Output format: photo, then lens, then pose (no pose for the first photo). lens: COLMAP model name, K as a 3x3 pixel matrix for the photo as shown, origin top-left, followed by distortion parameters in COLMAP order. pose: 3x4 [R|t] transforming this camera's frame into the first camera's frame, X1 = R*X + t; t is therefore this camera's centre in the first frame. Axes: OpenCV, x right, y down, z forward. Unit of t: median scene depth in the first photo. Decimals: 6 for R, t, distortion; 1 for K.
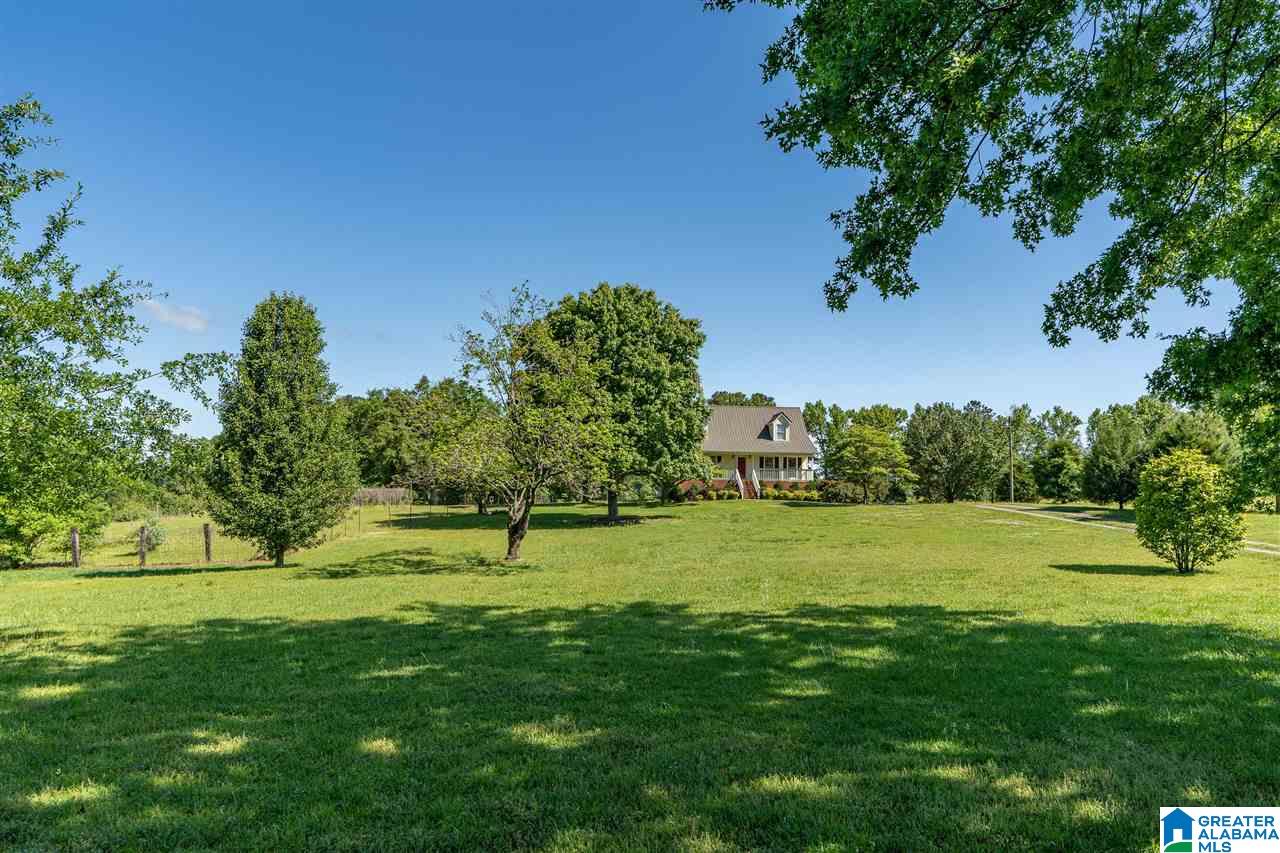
lens RADIAL K [[769.2, 0, 639.2], [0, 769.2, 423.1], [0, 0, 1]] dist [0.001058, 0.000013]
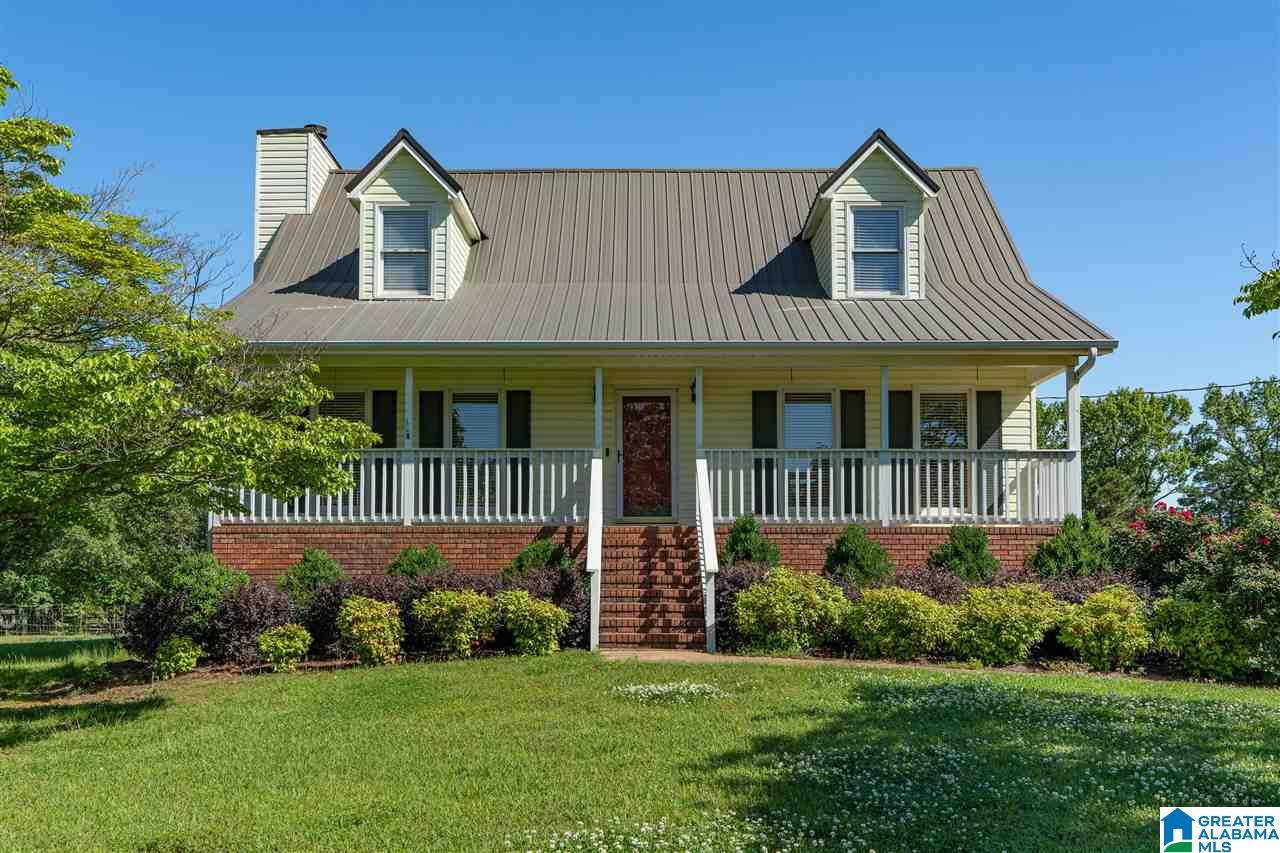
lens RADIAL K [[1162.0, 0, 640.9], [0, 1162.0, 429.7], [0, 0, 1]] dist [-0.001015, 0.000096]
pose [[0.998464, -0.017984, -0.052404, 0.147323], [0.015888, 0.999067, -0.040150, 0.063850], [0.053077, 0.039256, 0.997819, 0.748946]]
